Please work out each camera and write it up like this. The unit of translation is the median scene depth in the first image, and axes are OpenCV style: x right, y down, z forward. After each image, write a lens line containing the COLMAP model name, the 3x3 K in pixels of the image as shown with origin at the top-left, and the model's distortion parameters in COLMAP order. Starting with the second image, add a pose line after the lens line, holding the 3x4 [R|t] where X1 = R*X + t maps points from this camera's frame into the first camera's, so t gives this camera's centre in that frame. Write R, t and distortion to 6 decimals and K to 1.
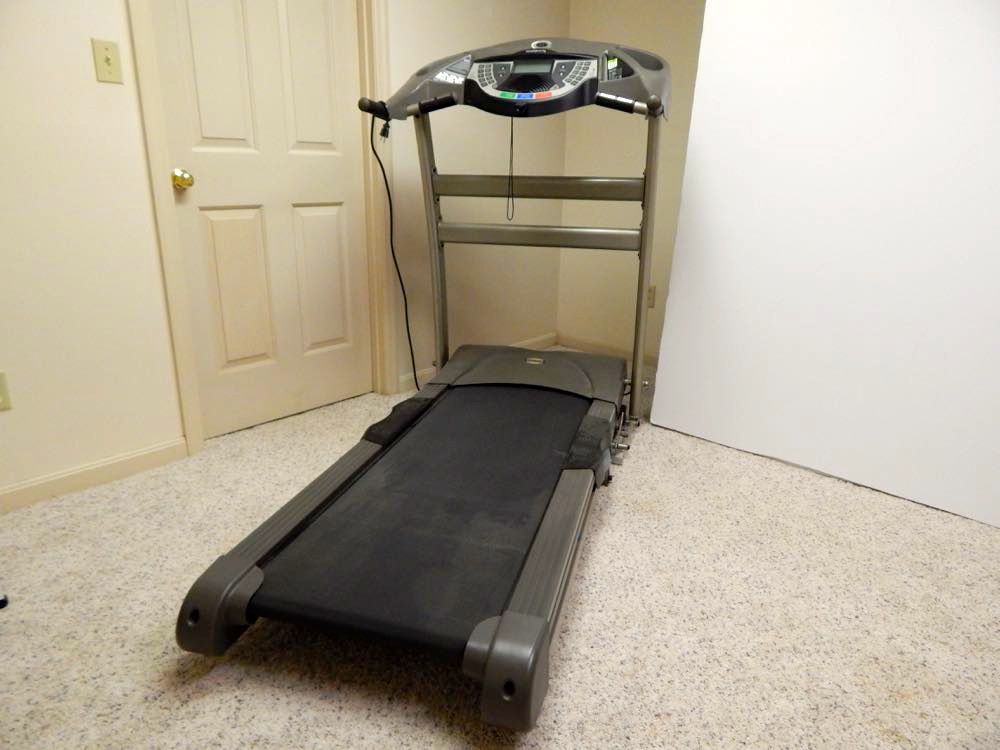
lens RADIAL K [[672.3, 0, 494.1], [0, 672.3, 374.6], [0, 0, 1]] dist [0.009305, -0.003192]
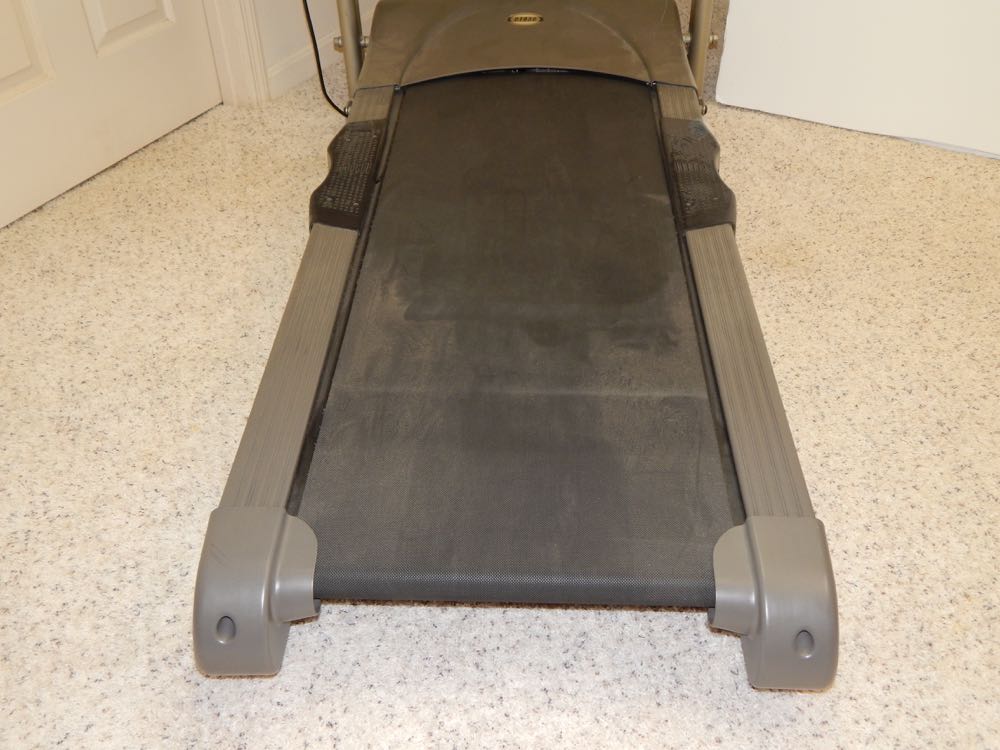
lens RADIAL K [[1002.6, 0, 502.1], [0, 1002.6, 370.5], [0, 0, 1]] dist [-0.020787, 0.000000]
pose [[0.969179, -0.181696, 0.166369, -0.176950], [0.108362, 0.920887, 0.374465, -0.075648], [-0.221246, -0.344896, 0.912194, 0.136091]]
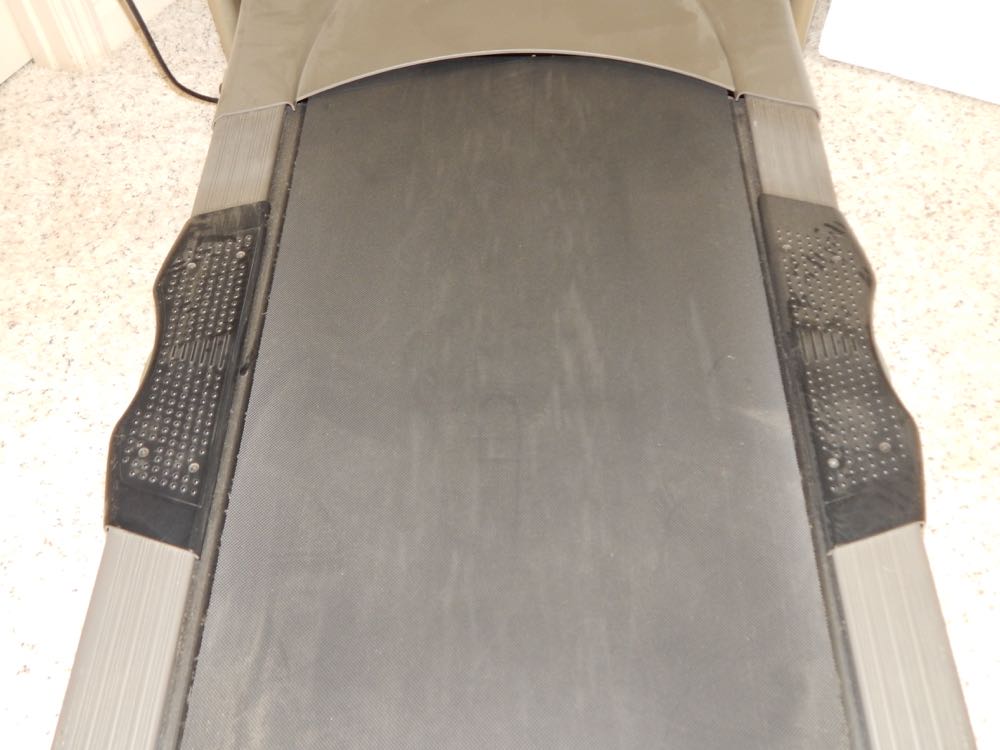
lens RADIAL K [[1002.6, 0, 500.9], [0, 1002.6, 378.4], [0, 0, 1]] dist [-0.020787, 0.000000]
pose [[0.964491, -0.234527, 0.121463, -0.065360], [0.118674, 0.795676, 0.593984, -0.161573], [-0.235950, -0.558478, 0.795255, 0.546349]]
